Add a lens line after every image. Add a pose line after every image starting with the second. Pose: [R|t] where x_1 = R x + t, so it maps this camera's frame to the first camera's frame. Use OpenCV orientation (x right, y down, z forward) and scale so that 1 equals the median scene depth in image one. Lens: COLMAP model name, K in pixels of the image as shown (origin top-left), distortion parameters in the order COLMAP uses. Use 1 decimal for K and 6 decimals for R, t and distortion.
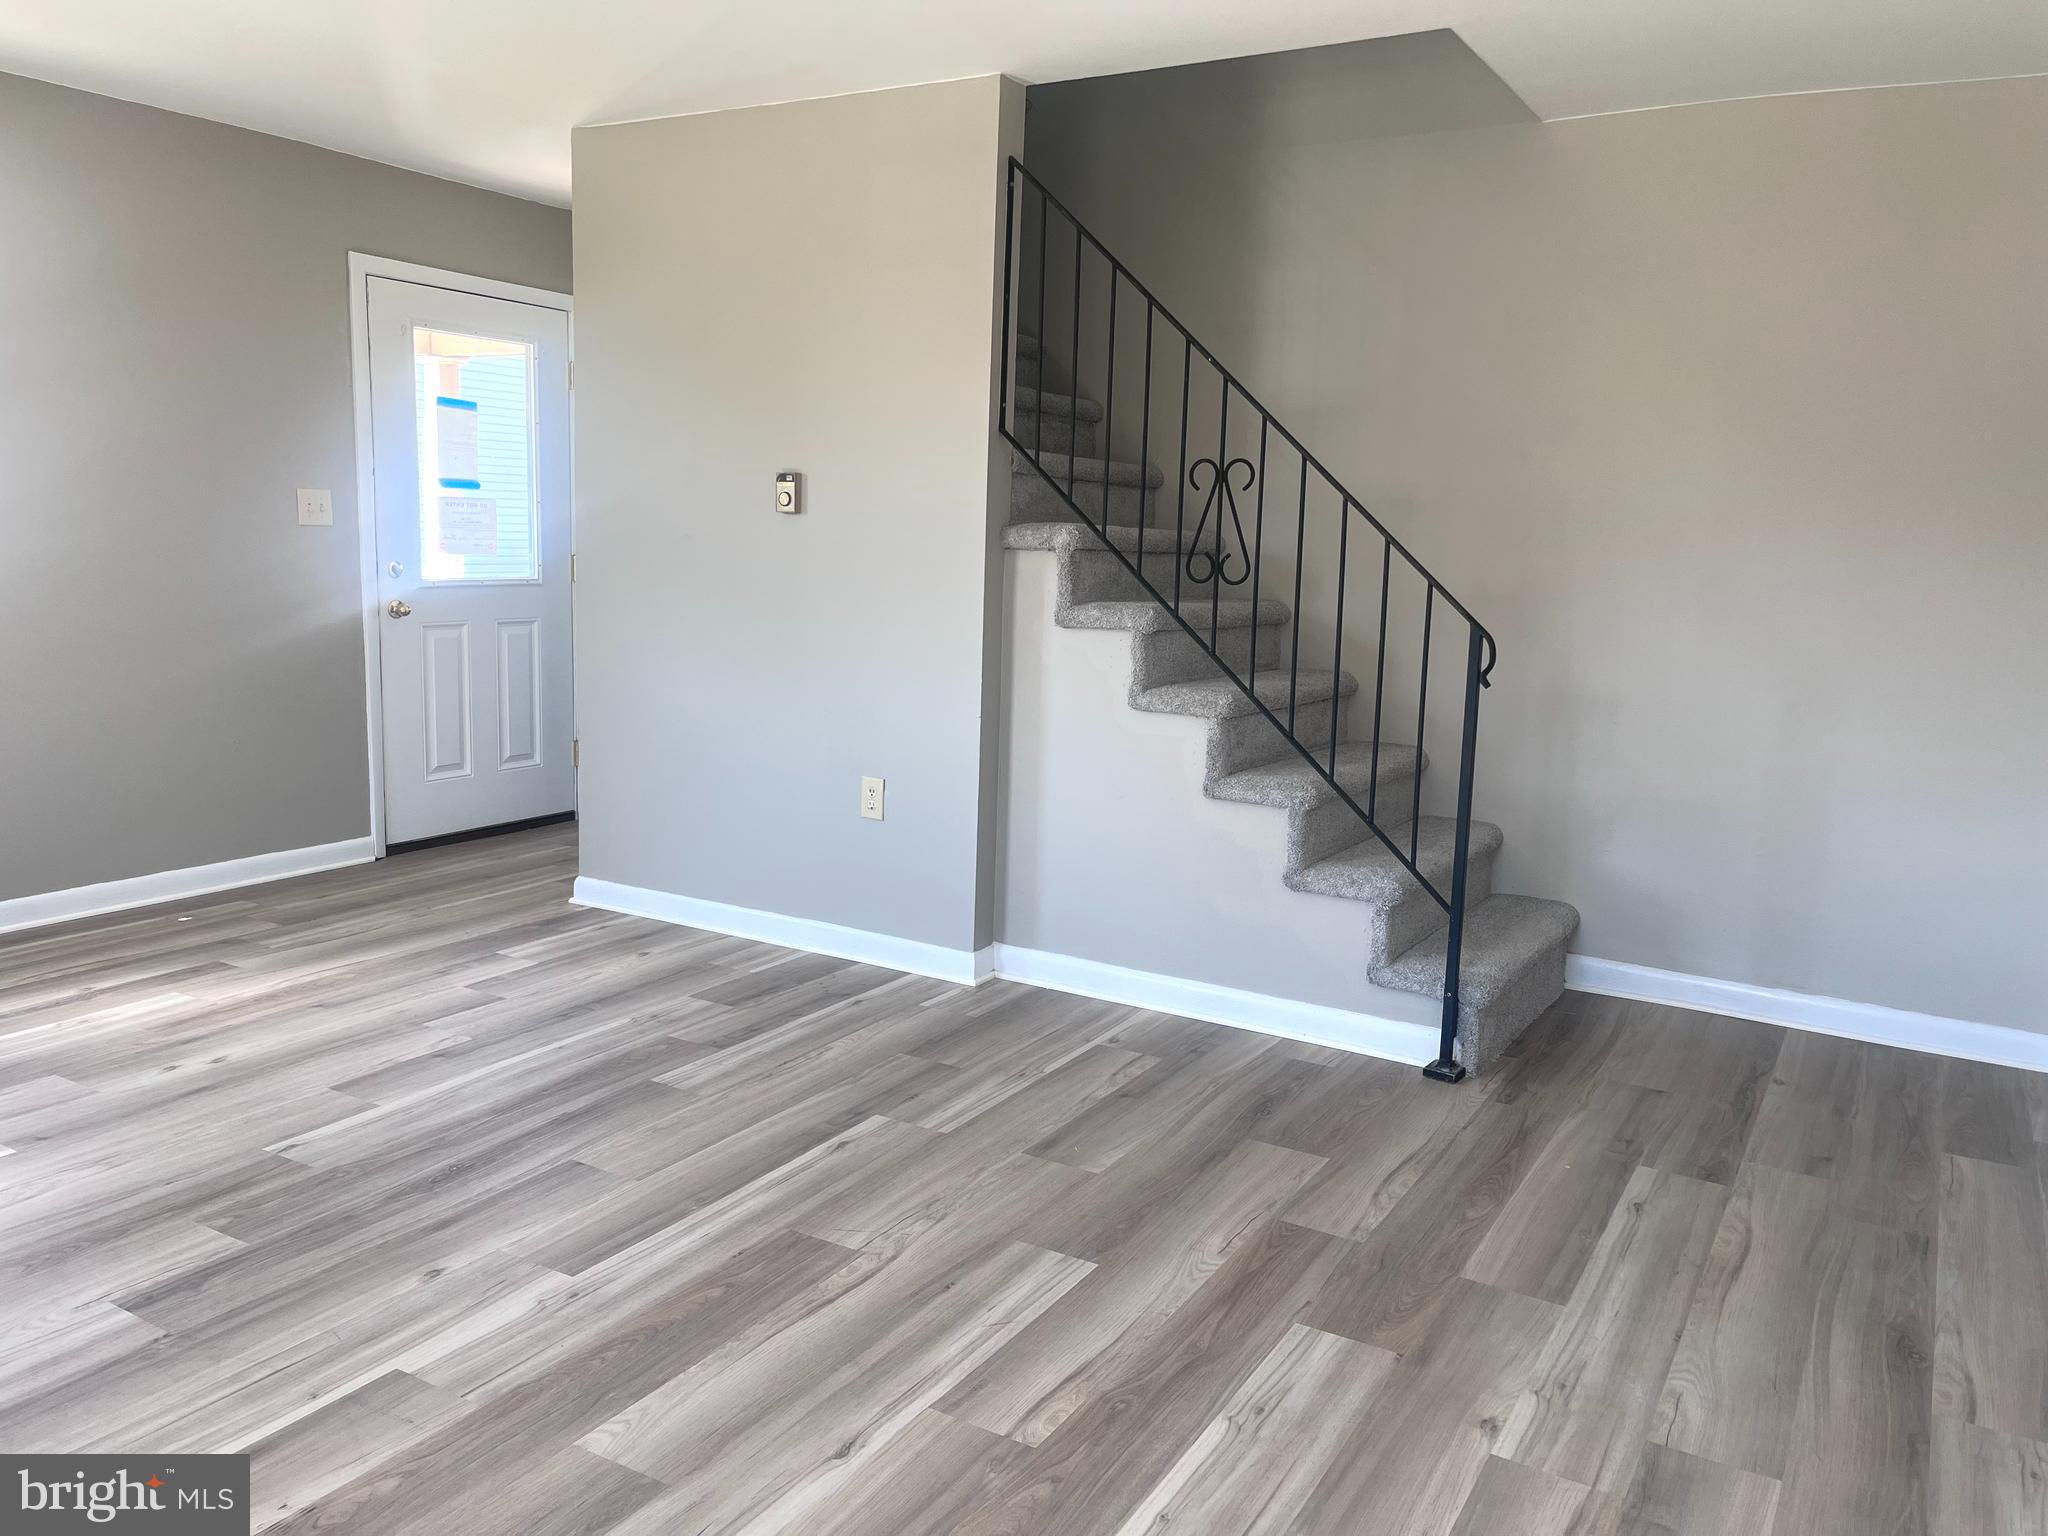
lens RADIAL K [[1555.1, 0, 1025.1], [0, 1555.1, 767.2], [0, 0, 1]] dist [0.047190, -0.047622]
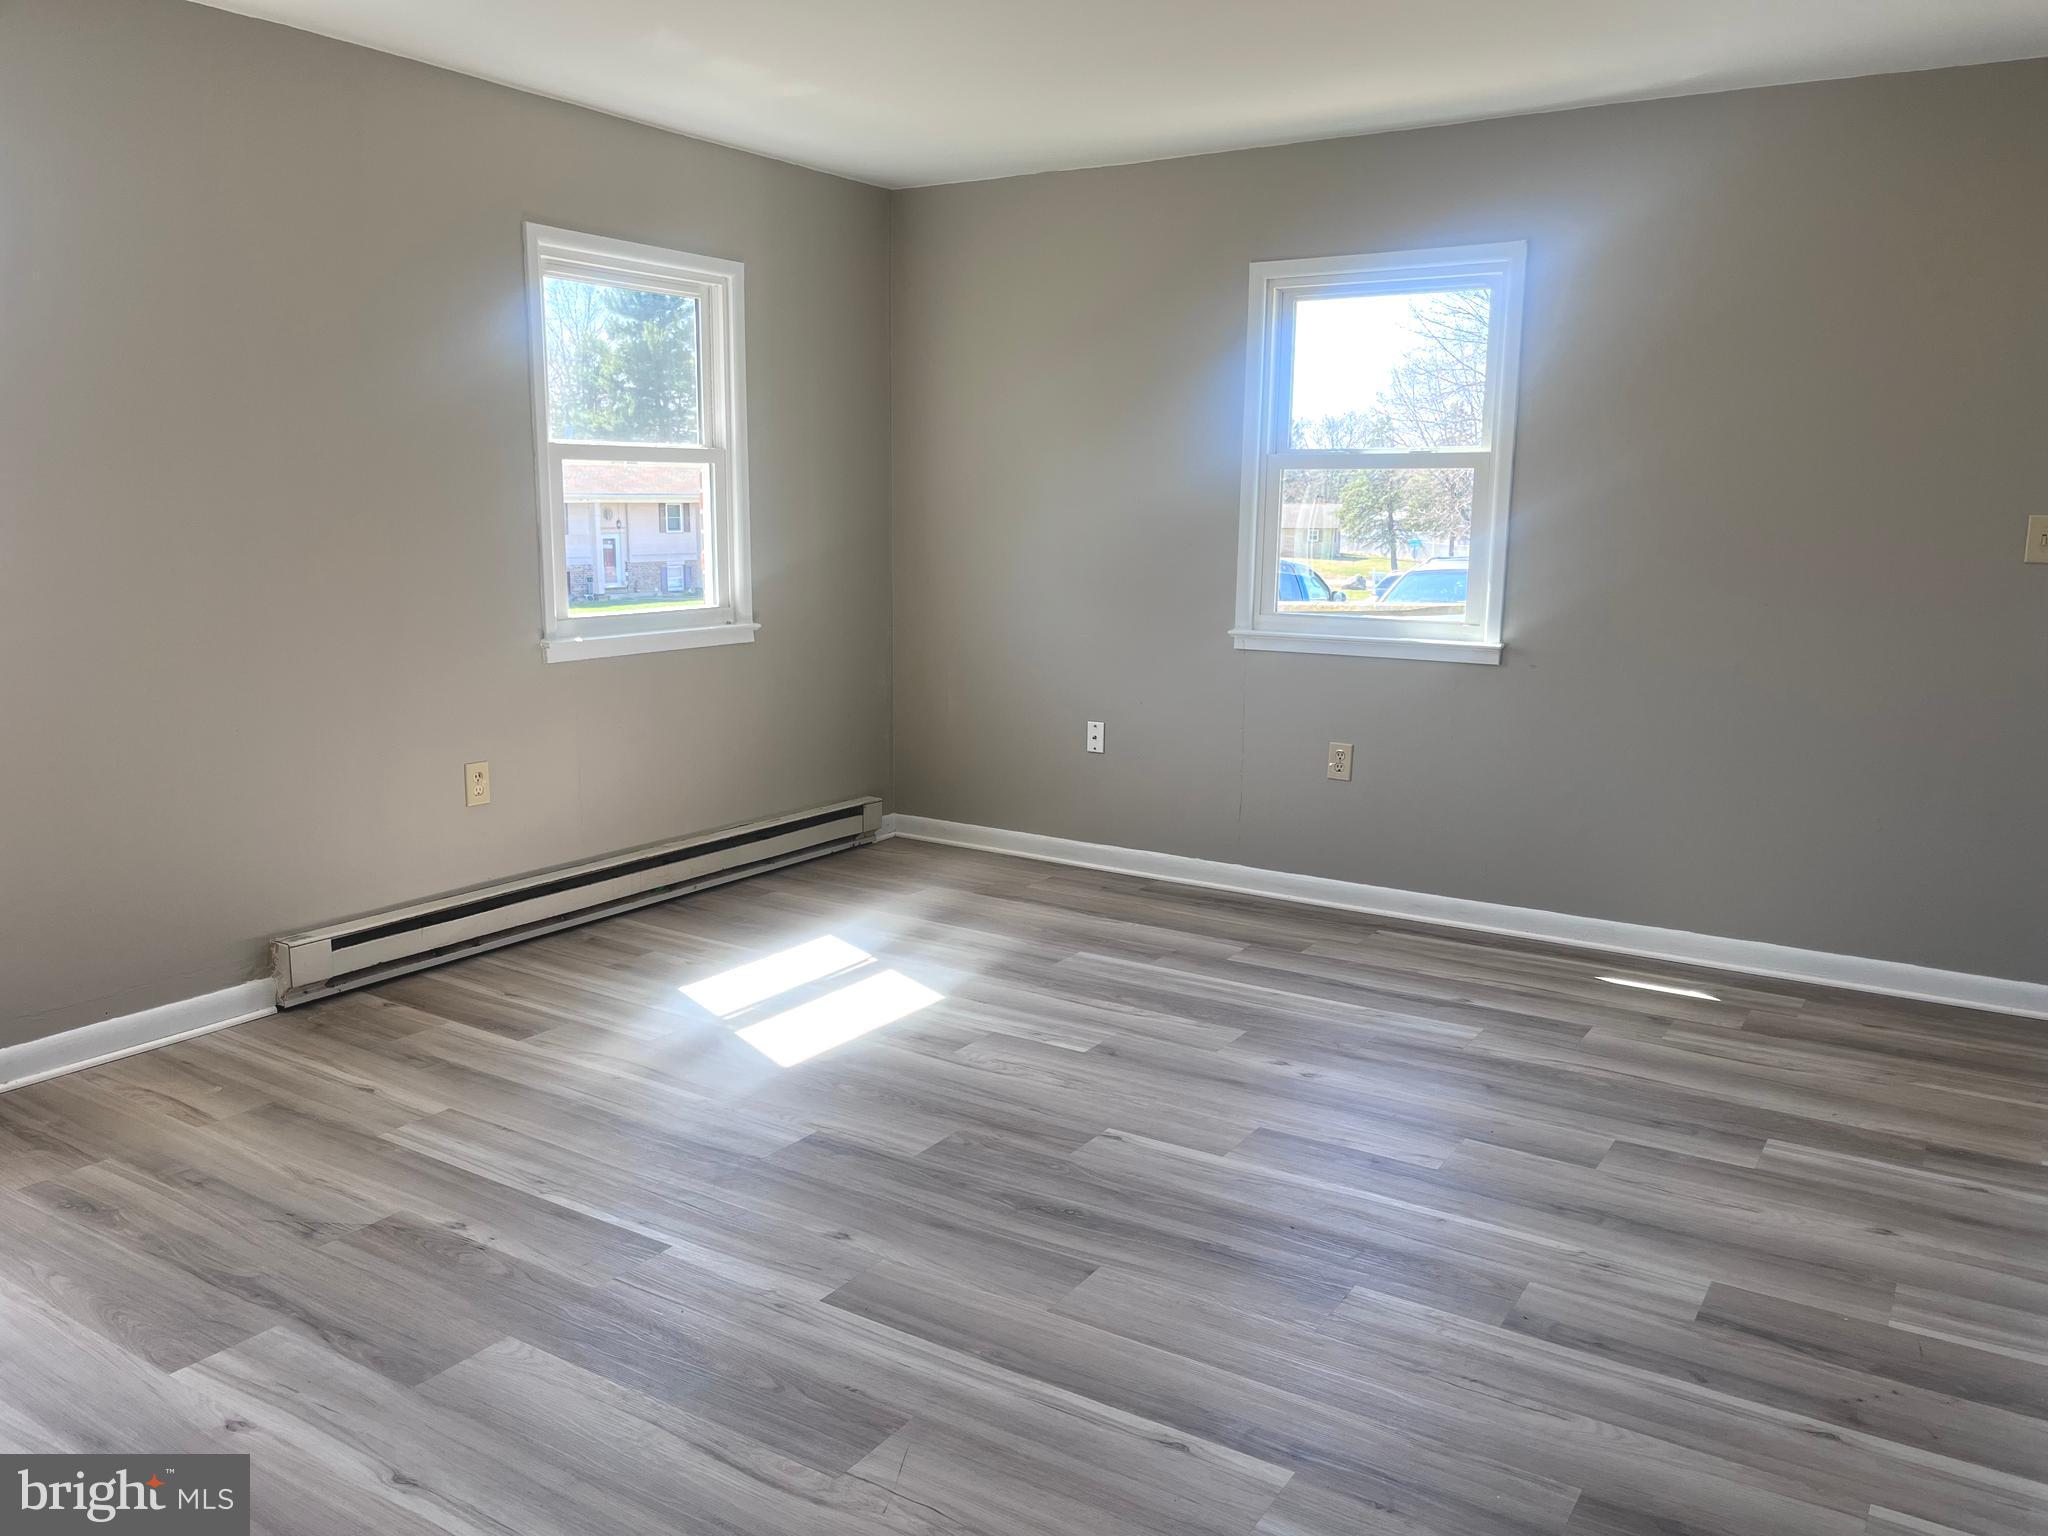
lens RADIAL K [[1555.1, 0, 1026.1], [0, 1555.1, 773.0], [0, 0, 1]] dist [0.047190, -0.047622]
pose [[-0.039819, 0.142230, -0.989032, 0.532450], [-0.162405, 0.975735, 0.146856, -0.141271], [0.985920, 0.166471, -0.015754, 0.899699]]
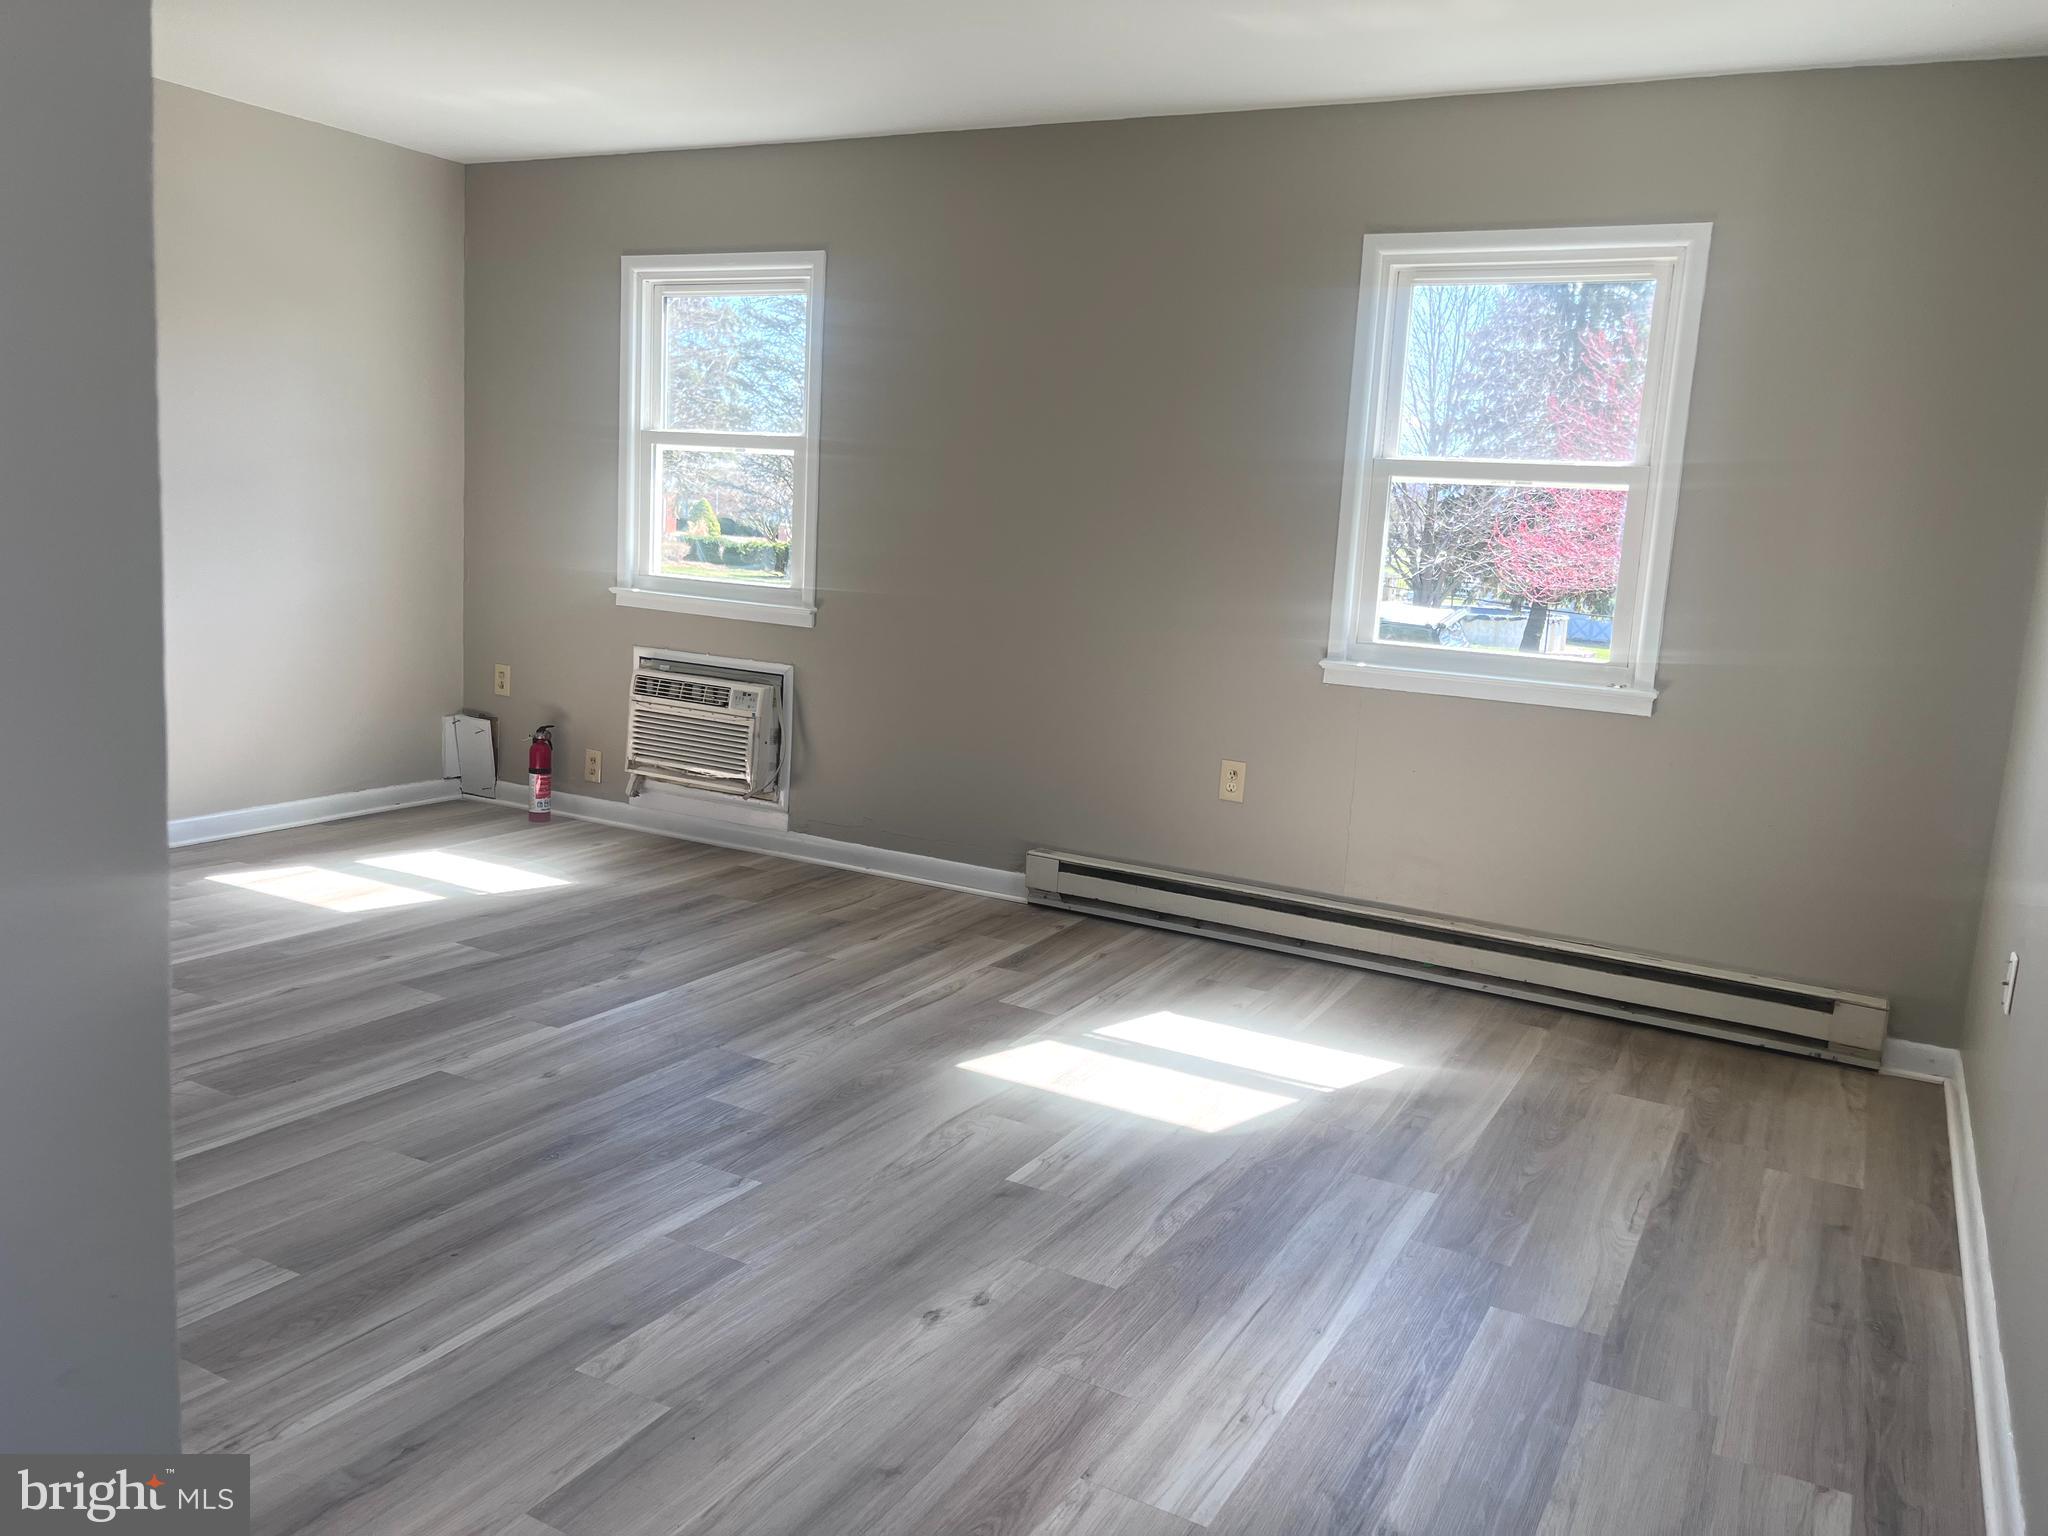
lens RADIAL K [[1555.1, 0, 1034.6], [0, 1555.1, 750.8], [0, 0, 1]] dist [0.047190, -0.047622]
pose [[-0.994745, -0.087461, -0.053219, -0.562018], [-0.099374, 0.949874, 0.296419, -0.288614], [0.024626, 0.300150, -0.953574, 1.776344]]
